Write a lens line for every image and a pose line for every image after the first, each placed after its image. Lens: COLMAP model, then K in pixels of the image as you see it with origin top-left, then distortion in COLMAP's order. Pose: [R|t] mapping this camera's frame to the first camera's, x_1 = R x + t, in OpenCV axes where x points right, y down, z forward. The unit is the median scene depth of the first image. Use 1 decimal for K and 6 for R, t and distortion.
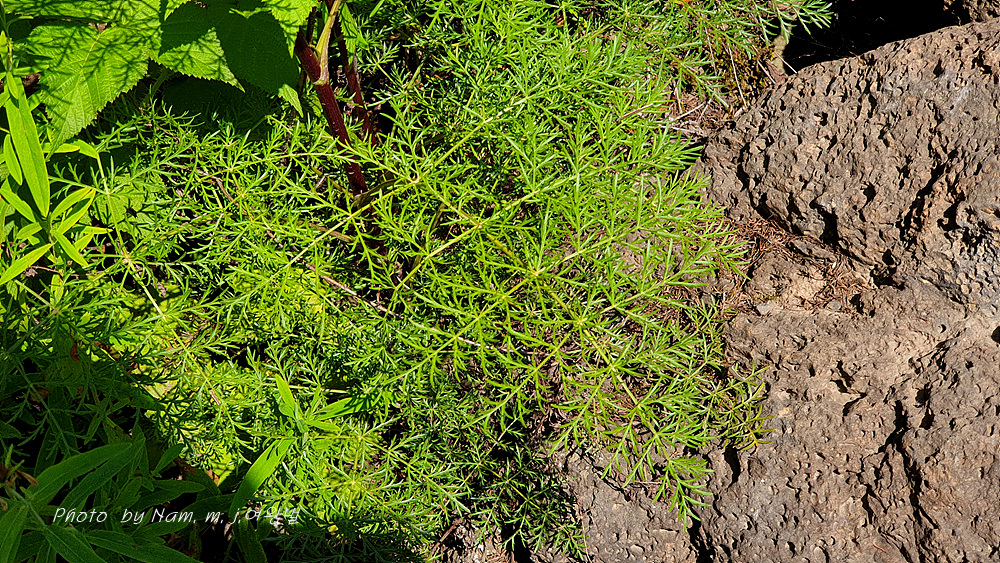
lens RADIAL K [[1342.8, 0, 500.0], [0, 1342.8, 281.5], [0, 0, 1]] dist [-0.197845, 0.715615]
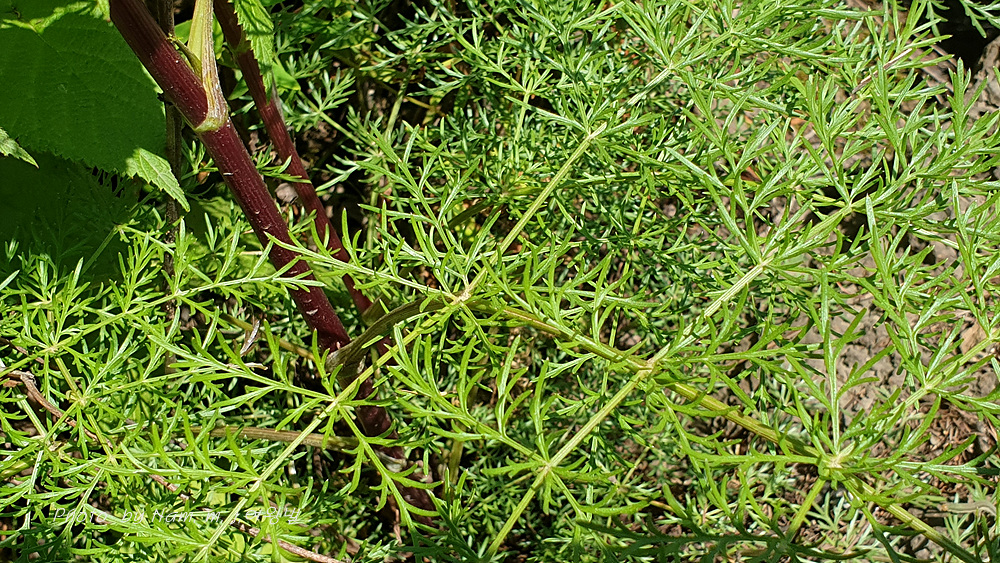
lens RADIAL K [[1342.8, 0, 500.0], [0, 1342.8, 281.5], [0, 0, 1]] dist [-0.197845, 0.715615]
pose [[0.980921, -0.188431, 0.047835, -0.067348], [0.192336, 0.976459, -0.097646, -0.032174], [-0.028309, 0.104983, 0.994071, 0.531748]]
